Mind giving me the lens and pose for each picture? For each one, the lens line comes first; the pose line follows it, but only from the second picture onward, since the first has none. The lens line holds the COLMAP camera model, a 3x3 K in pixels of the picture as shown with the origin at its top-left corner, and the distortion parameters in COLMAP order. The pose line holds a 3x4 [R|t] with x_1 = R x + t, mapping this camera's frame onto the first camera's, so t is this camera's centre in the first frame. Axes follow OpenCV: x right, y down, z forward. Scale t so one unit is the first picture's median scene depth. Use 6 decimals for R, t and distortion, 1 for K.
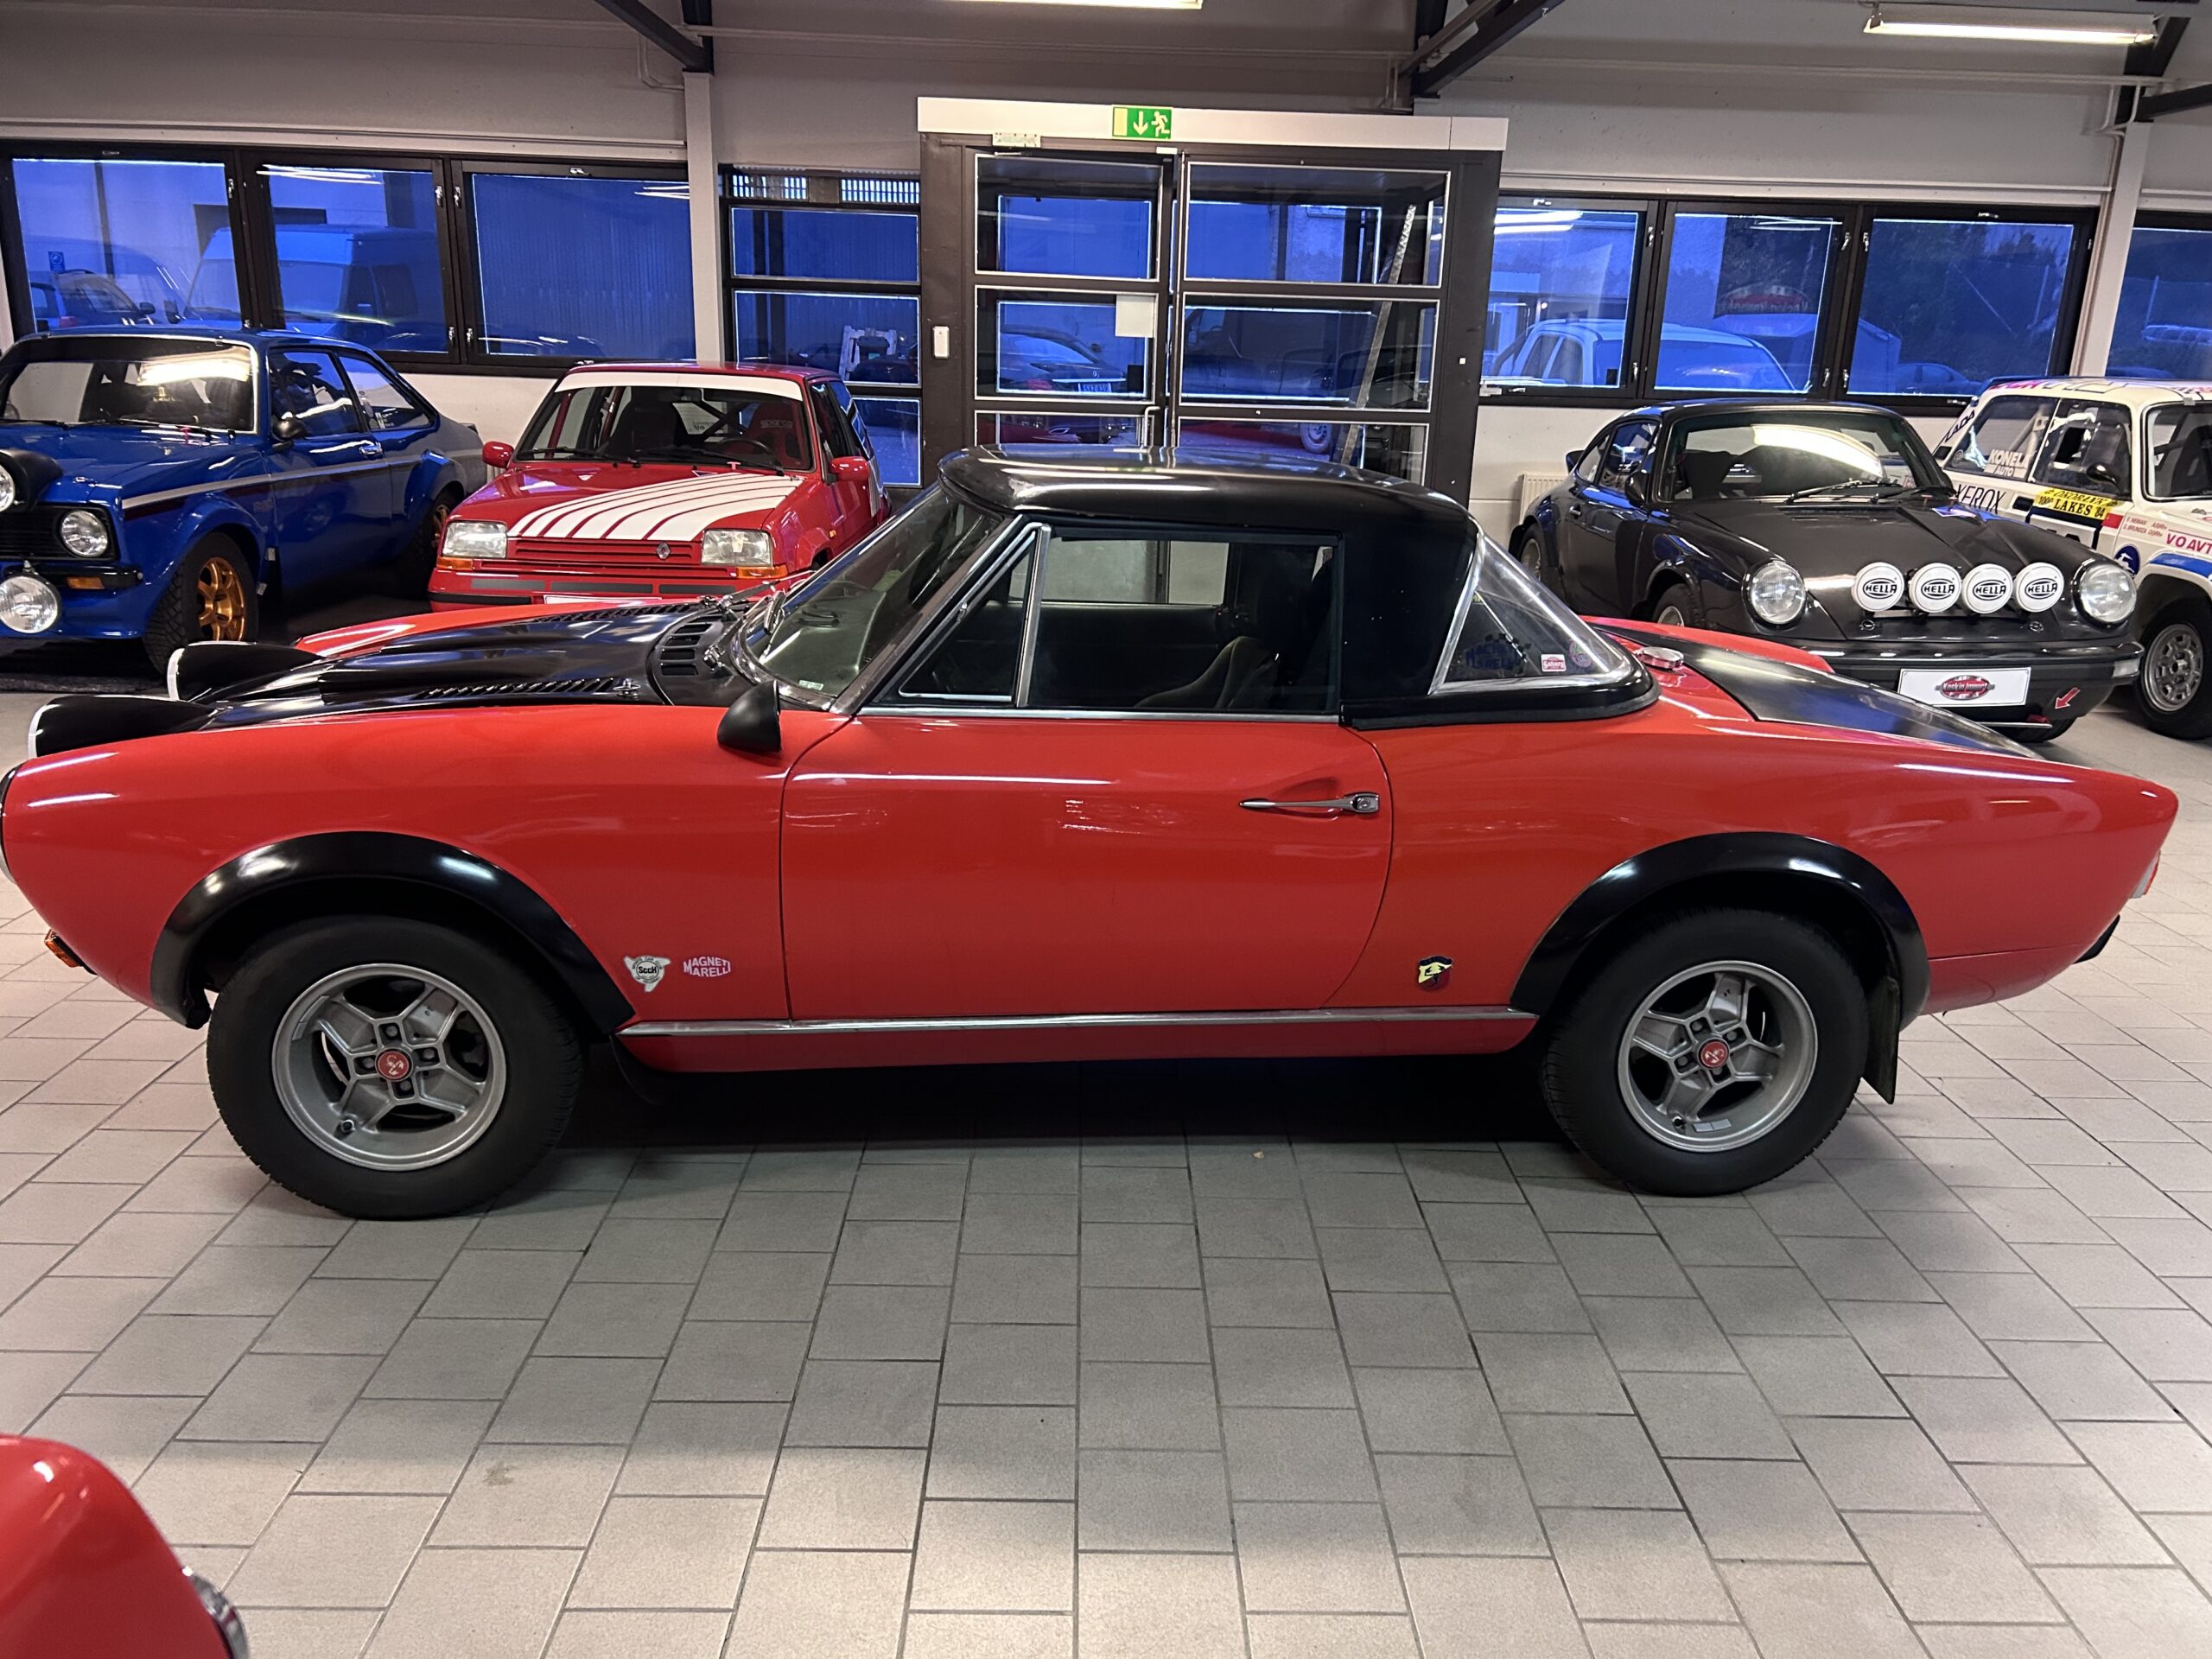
lens RADIAL K [[1669.9, 0, 1106.0], [0, 1669.9, 829.5], [0, 0, 1]] dist [0.014258, 0.003098]
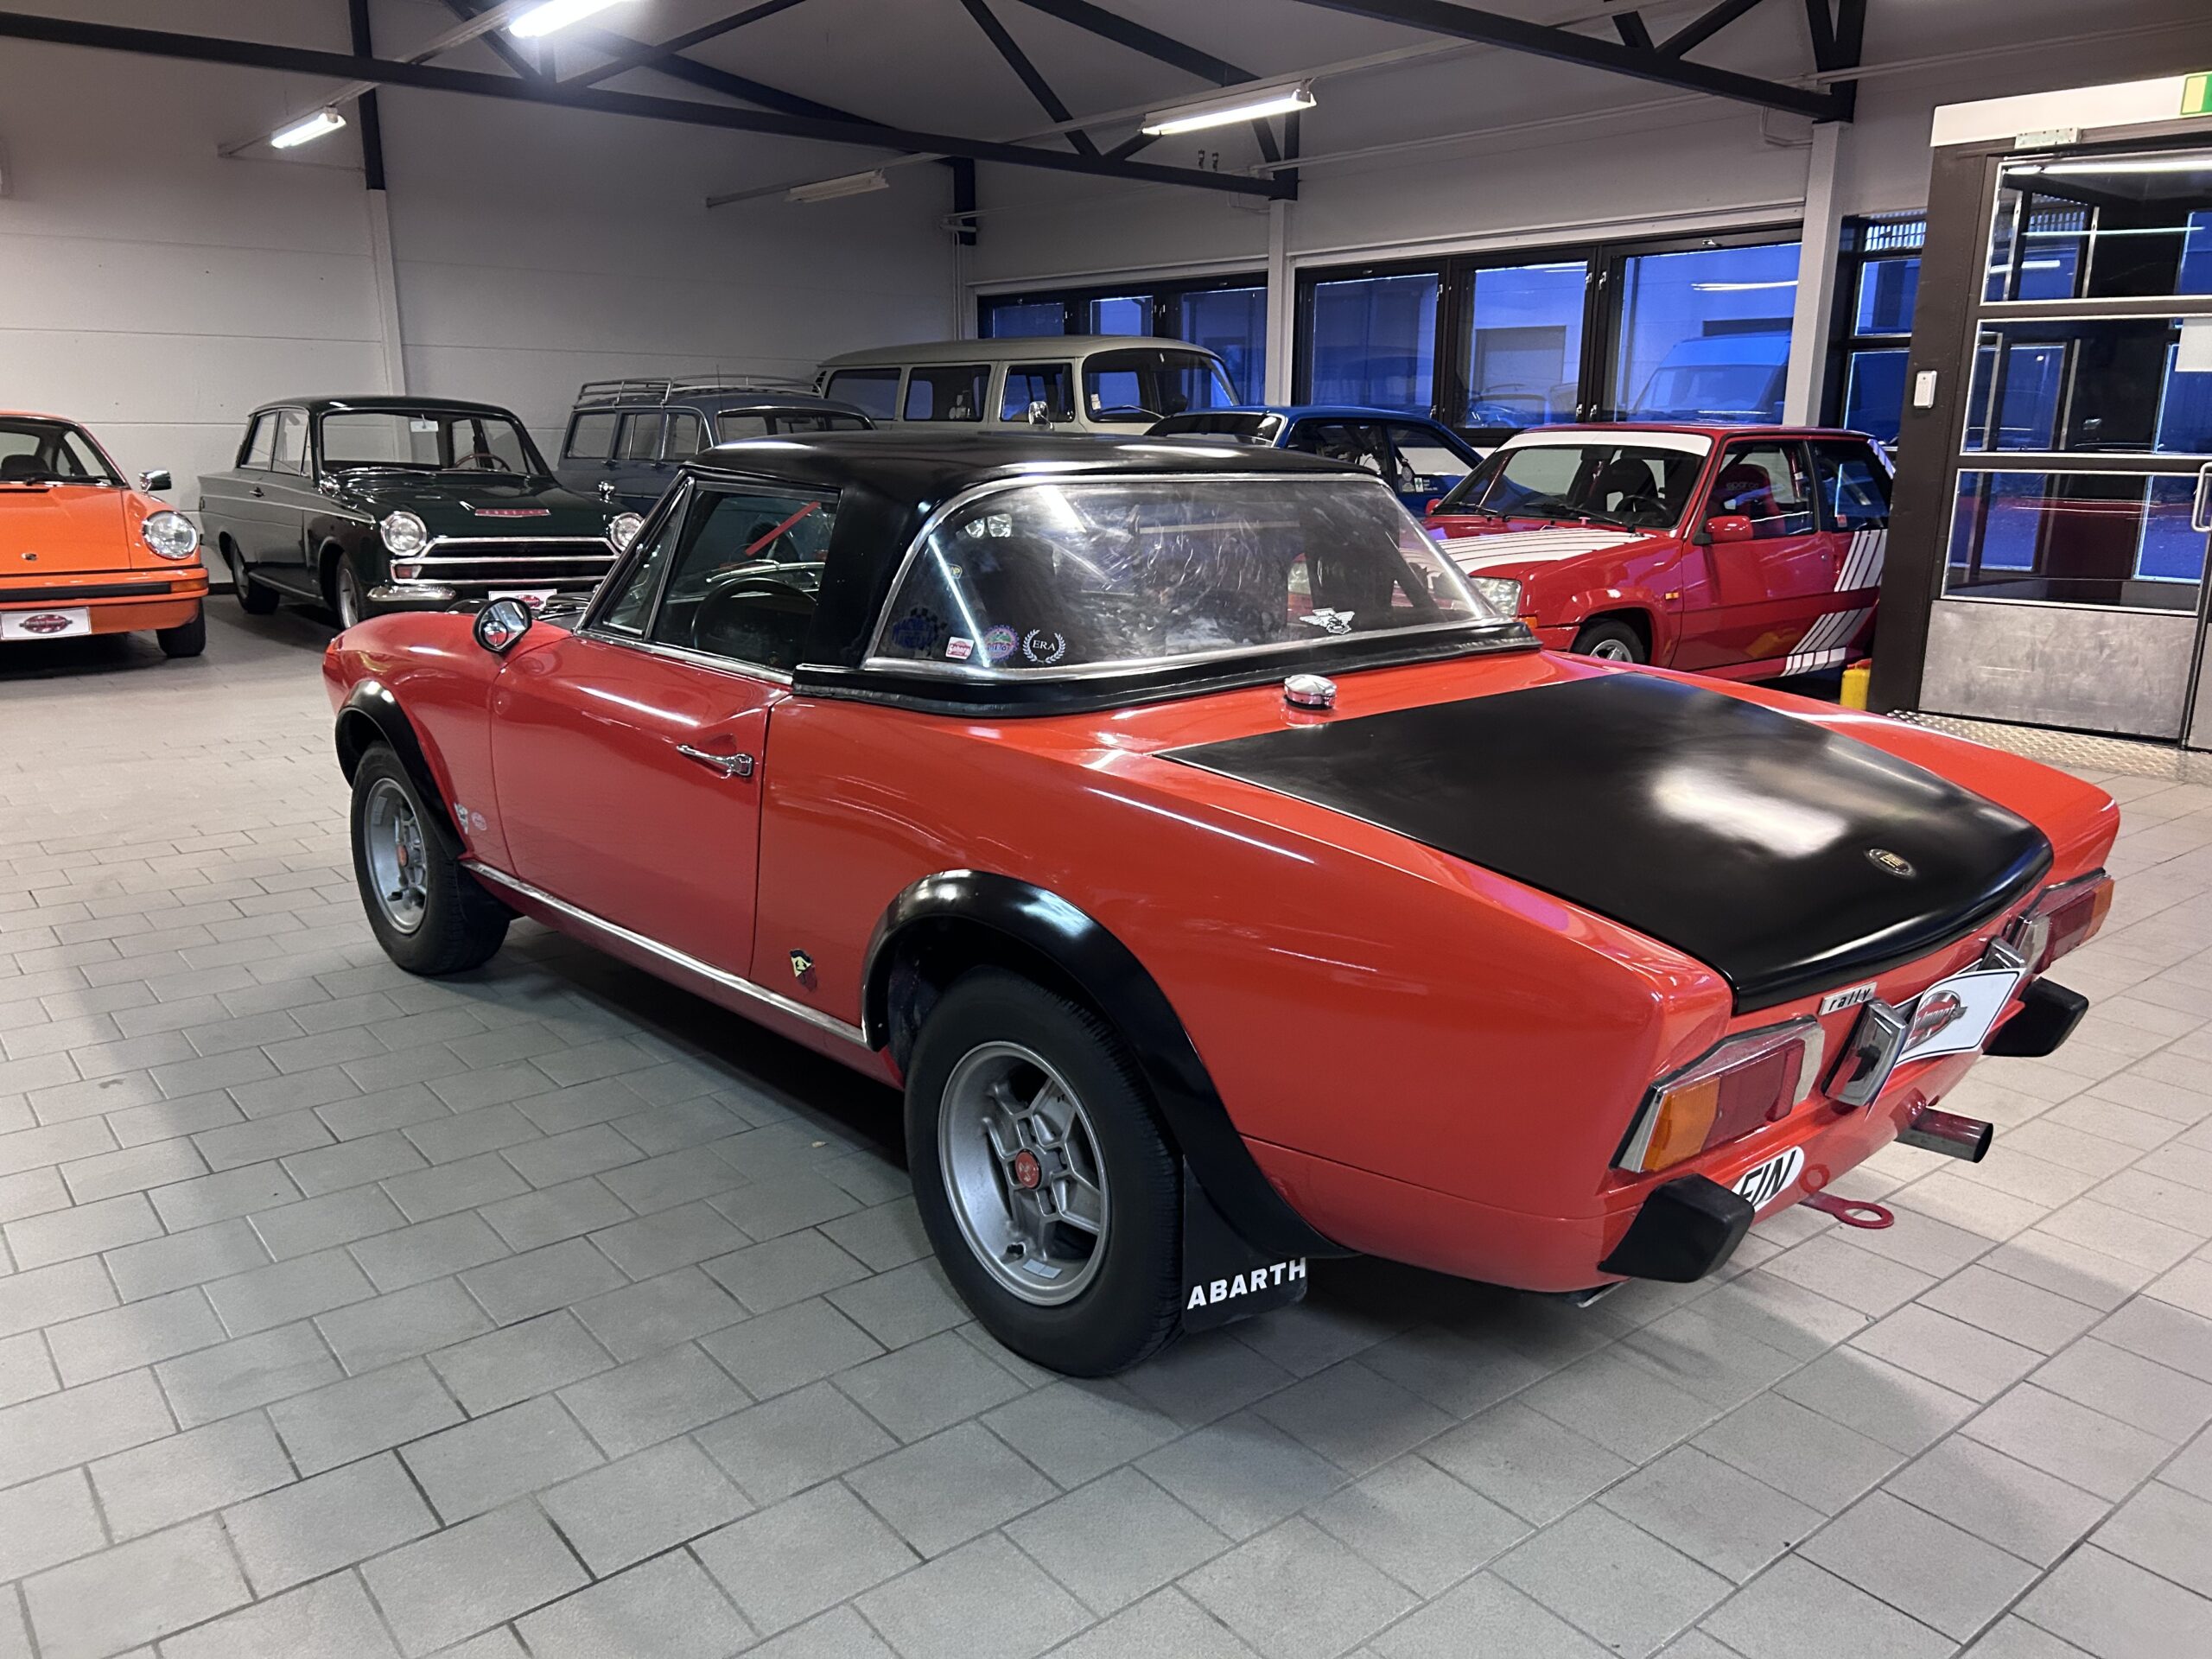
lens RADIAL K [[1660.3, 0, 1120.5], [0, 1660.3, 830.3], [0, 0, 1]] dist [0.068232, -0.079224]
pose [[0.612172, 0.161772, -0.774000, 0.991575], [-0.212629, 0.976473, 0.035917, -0.057131], [0.761600, 0.142587, 0.632167, 0.542165]]
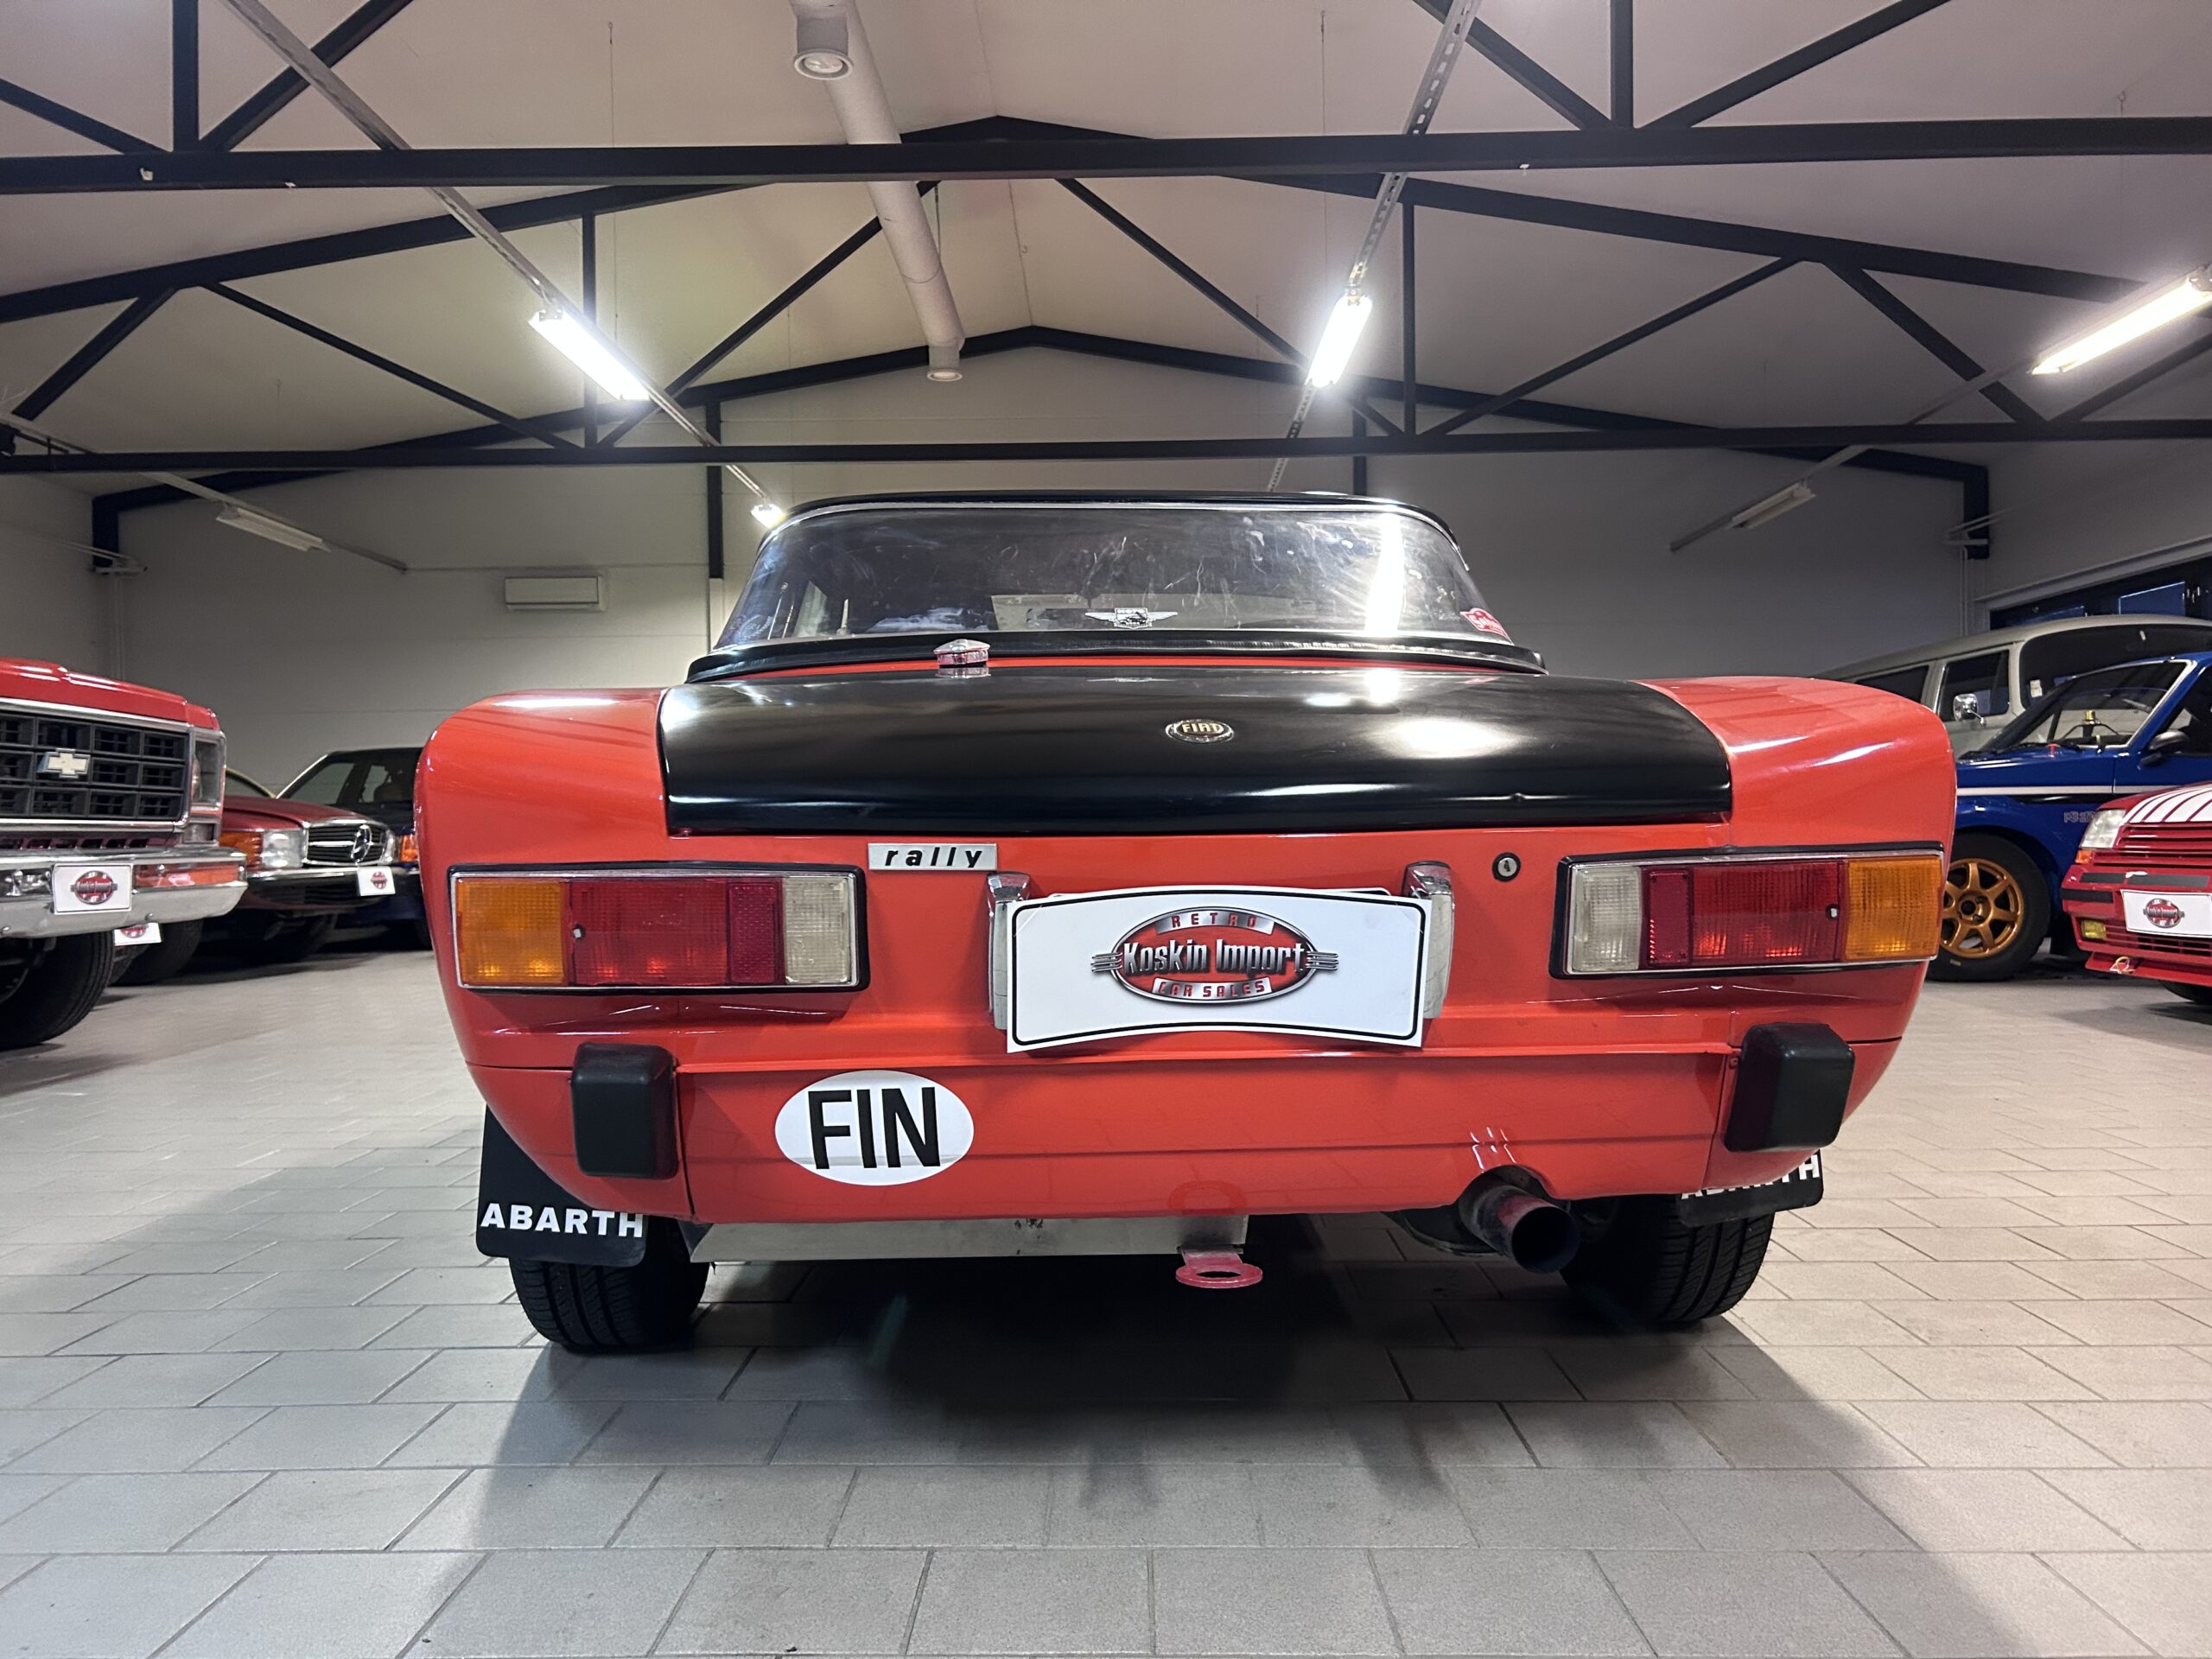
lens RADIAL K [[1660.3, 0, 1120.5], [0, 1660.3, 830.3], [0, 0, 1]] dist [0.068232, -0.079224]
pose [[-0.044699, -0.041859, -0.998123, 1.152011], [-0.267946, 0.963016, -0.028387, -0.036803], [0.962396, 0.266174, -0.054262, 1.303928]]
